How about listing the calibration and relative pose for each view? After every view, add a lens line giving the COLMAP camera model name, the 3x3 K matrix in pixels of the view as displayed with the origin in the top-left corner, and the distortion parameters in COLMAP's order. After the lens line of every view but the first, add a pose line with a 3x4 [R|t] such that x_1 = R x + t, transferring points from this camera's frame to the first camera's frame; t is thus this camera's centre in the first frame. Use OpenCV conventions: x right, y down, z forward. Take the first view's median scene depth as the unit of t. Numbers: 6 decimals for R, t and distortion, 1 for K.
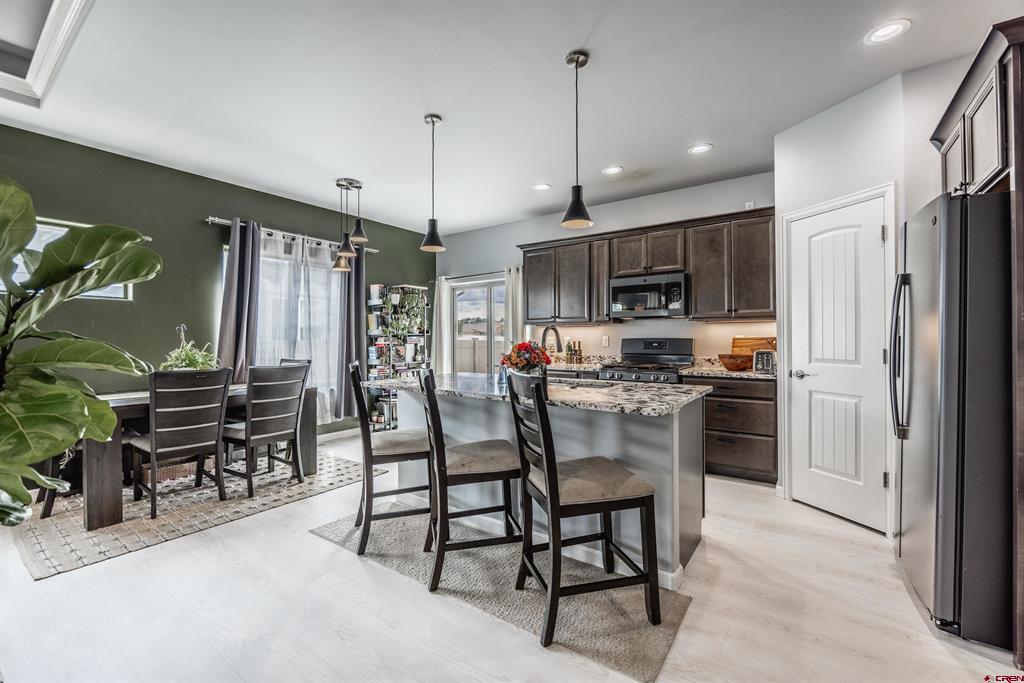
lens RADIAL K [[426.5, 0, 512.0], [0, 426.5, 341.5], [0, 0, 1]] dist [-0.001193, -0.000095]
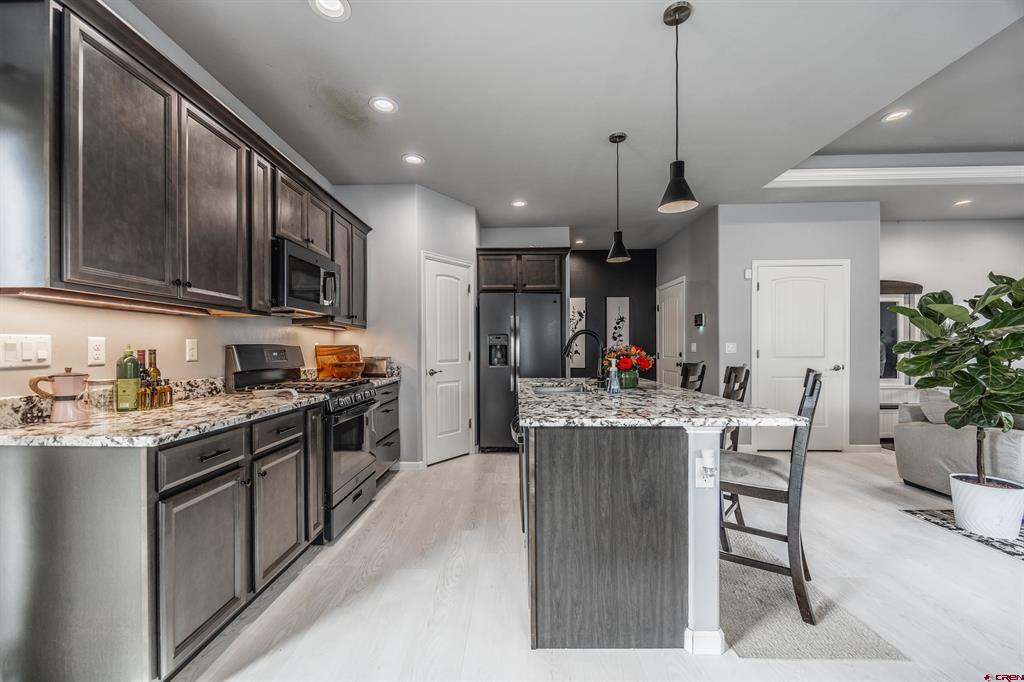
lens RADIAL K [[413.0, 0, 503.9], [0, 413.0, 356.5], [0, 0, 1]] dist [-0.008694, -0.000026]
pose [[-0.556643, -0.009854, 0.830694, -0.424983], [0.010774, 0.999760, 0.019079, 0.002843], [-0.830682, 0.019570, -0.556403, 1.169107]]
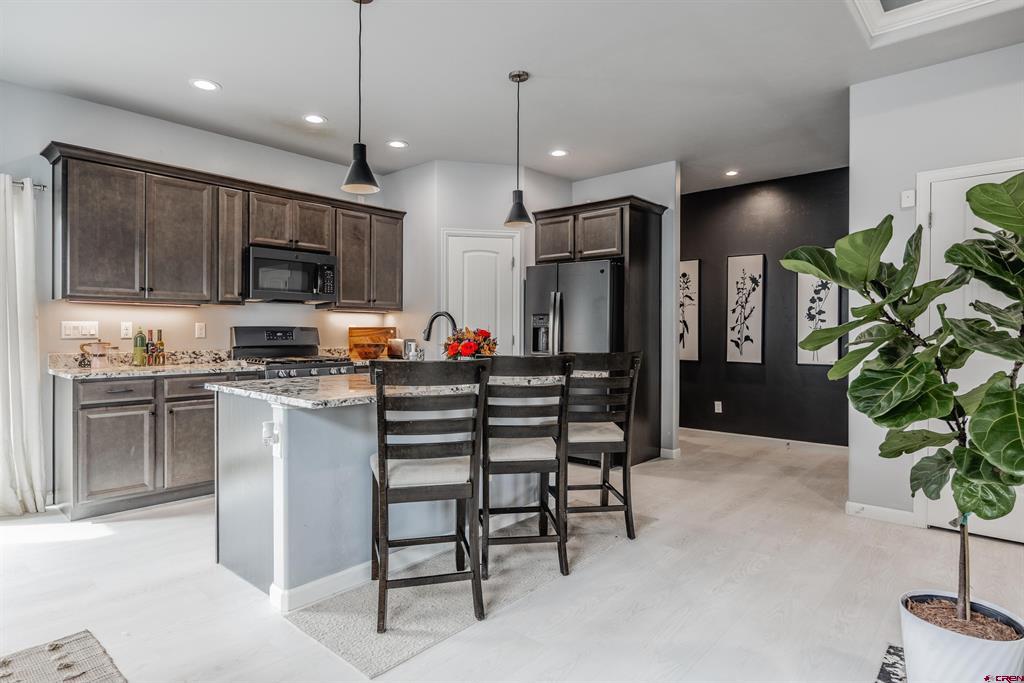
lens RADIAL K [[577.9, 0, 512.0], [0, 577.9, 341.5], [0, 0, 1]] dist [0.000161, -0.001540]
pose [[0.114311, -0.013812, 0.993349, -0.789664], [0.000525, 0.999904, 0.013842, 0.006773], [-0.993445, -0.001061, 0.114307, 0.474144]]
